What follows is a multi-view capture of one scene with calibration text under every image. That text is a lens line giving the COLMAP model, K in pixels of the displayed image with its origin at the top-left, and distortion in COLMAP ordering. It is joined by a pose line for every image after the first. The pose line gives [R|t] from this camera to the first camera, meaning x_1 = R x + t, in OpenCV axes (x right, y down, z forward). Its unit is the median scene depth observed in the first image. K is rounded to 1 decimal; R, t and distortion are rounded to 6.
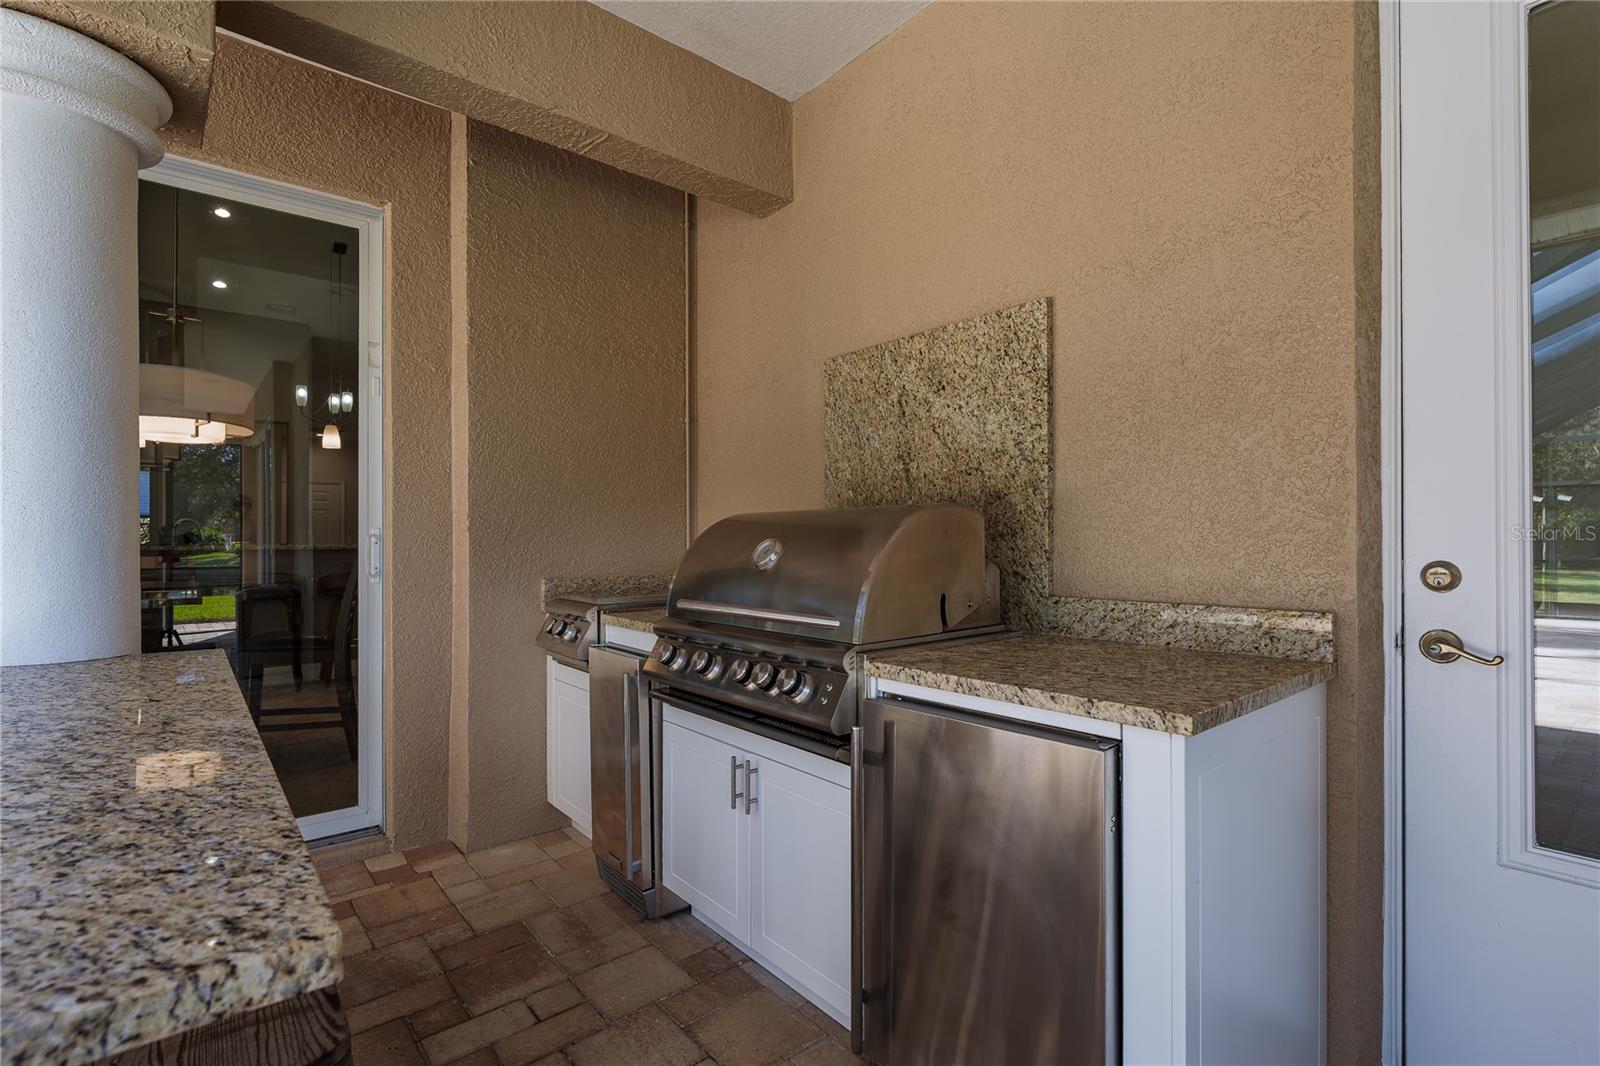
lens RADIAL K [[732.0, 0, 800.0], [0, 732.0, 533.0], [0, 0, 1]] dist [0.000748, 0.000178]
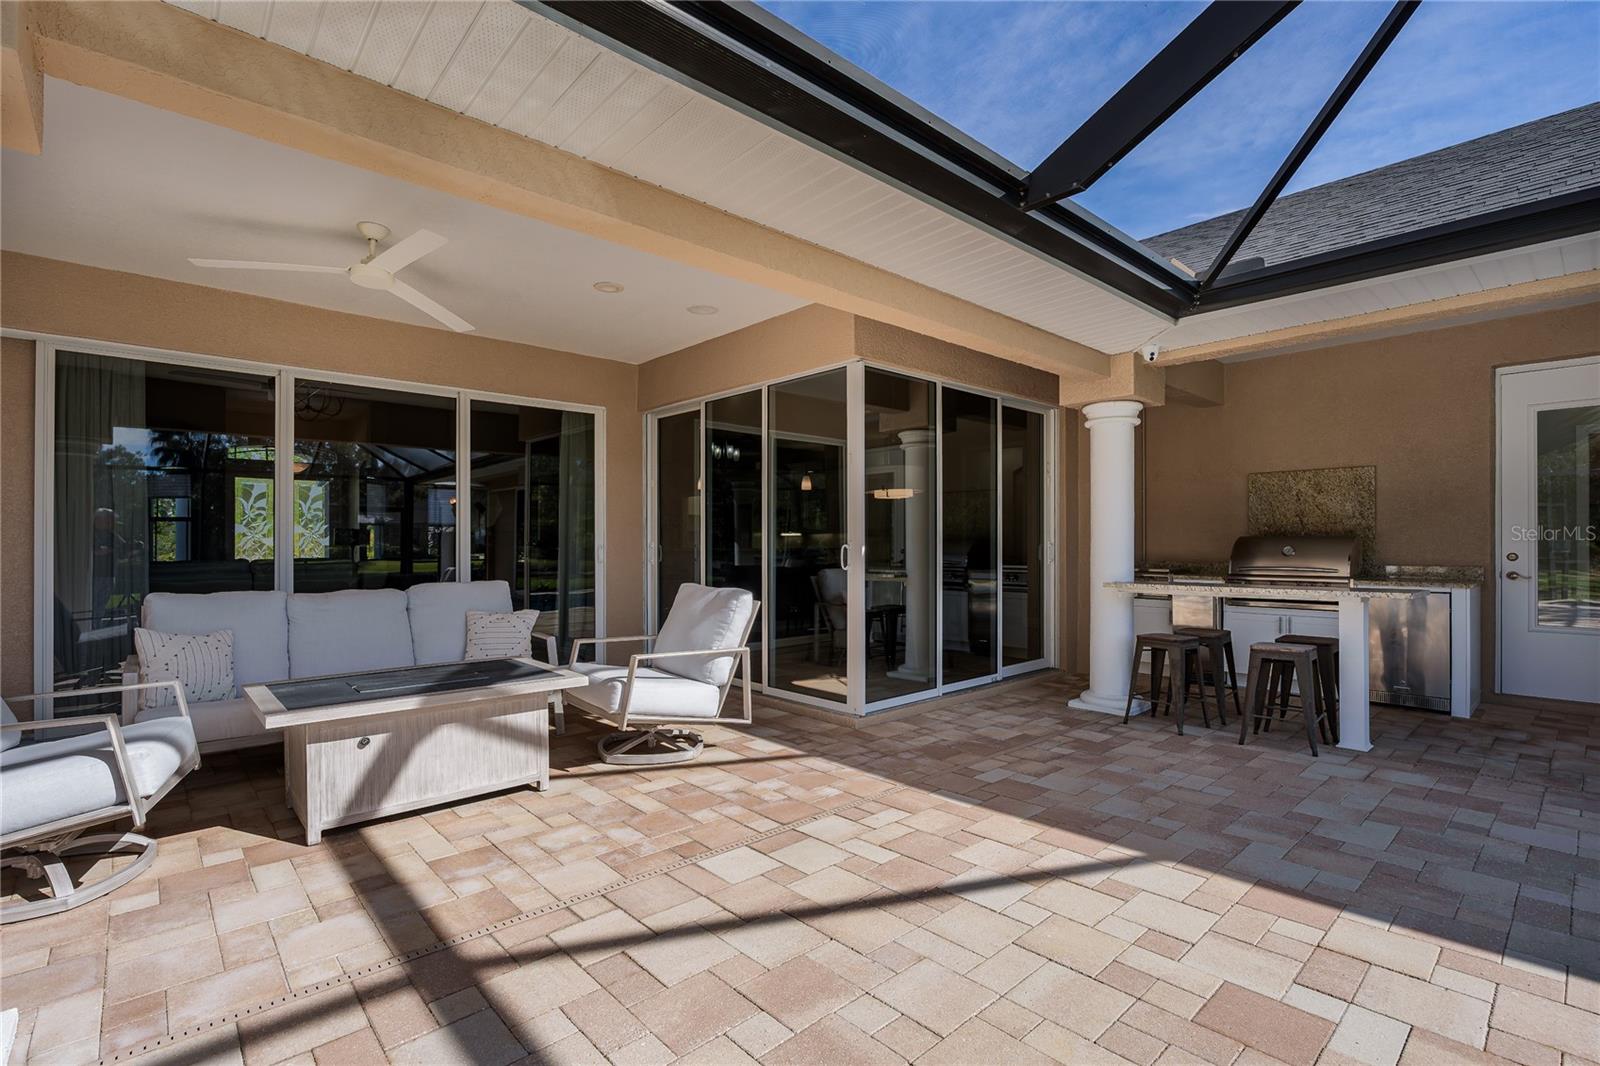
lens RADIAL K [[732.0, 0, 800.0], [0, 732.0, 533.0], [0, 0, 1]] dist [0.000748, 0.000178]
pose [[0.999256, 0.000217, 0.038565, -1.923225], [-0.000065, 0.999992, -0.003938, -0.032580], [-0.038566, 0.003932, 0.999248, -1.721549]]
